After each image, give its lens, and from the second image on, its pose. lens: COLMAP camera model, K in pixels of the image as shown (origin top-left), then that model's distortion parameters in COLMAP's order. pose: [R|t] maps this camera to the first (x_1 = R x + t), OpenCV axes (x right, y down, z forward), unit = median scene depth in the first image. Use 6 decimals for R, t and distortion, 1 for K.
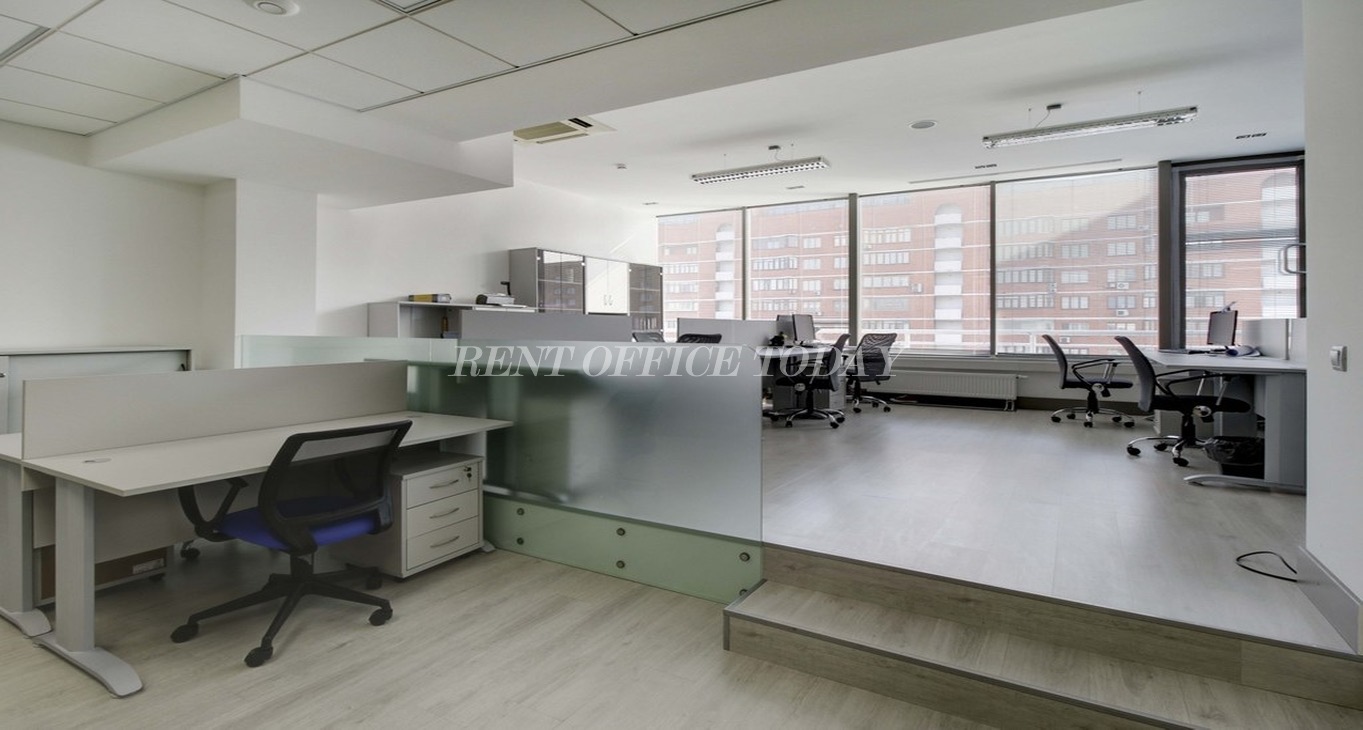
lens RADIAL K [[650.3, 0, 682.5], [0, 650.3, 335.0], [0, 0, 1]] dist [-0.002518, -0.000904]
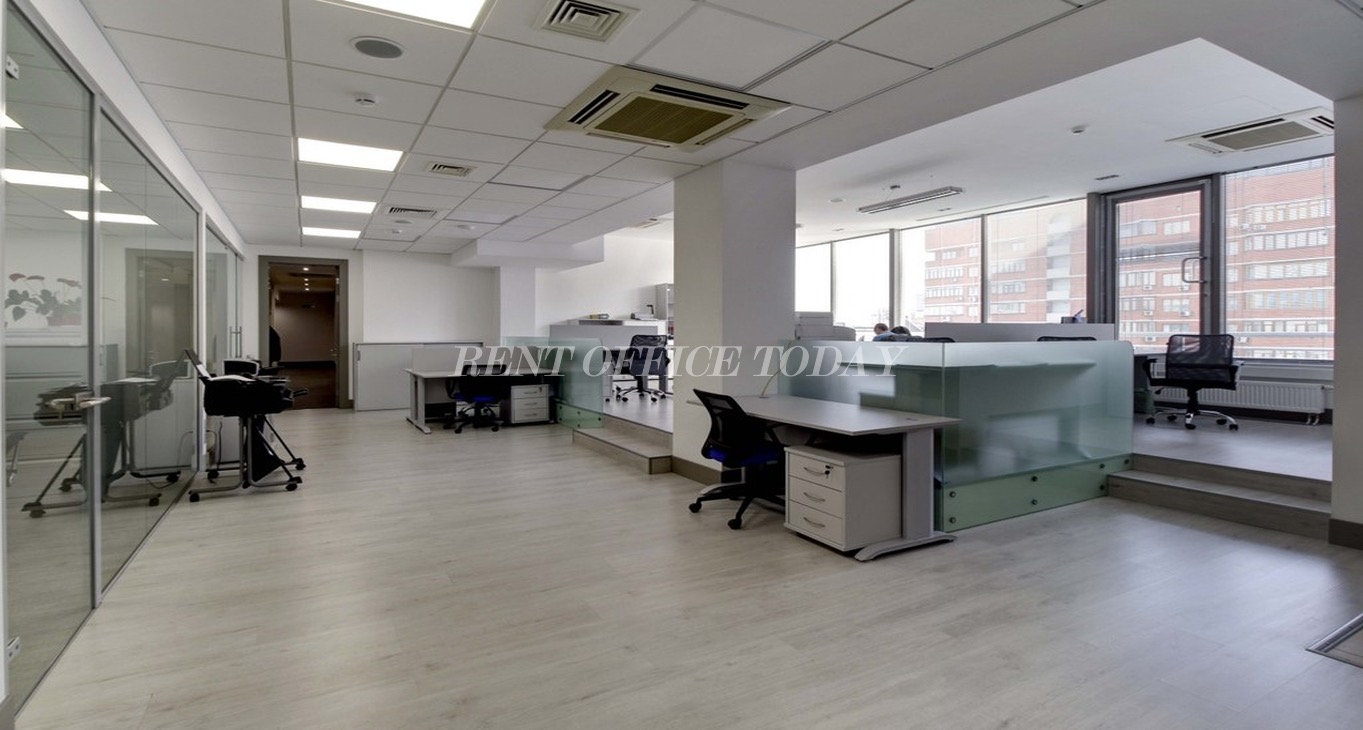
lens RADIAL K [[654.4, 0, 681.5], [0, 654.4, 365.0], [0, 0, 1]] dist [-0.003510, -0.000794]
pose [[0.868748, 0.018765, -0.494899, 0.649840], [0.000574, 0.999243, 0.038896, 0.006888], [0.495254, -0.034075, 0.868080, -0.436306]]
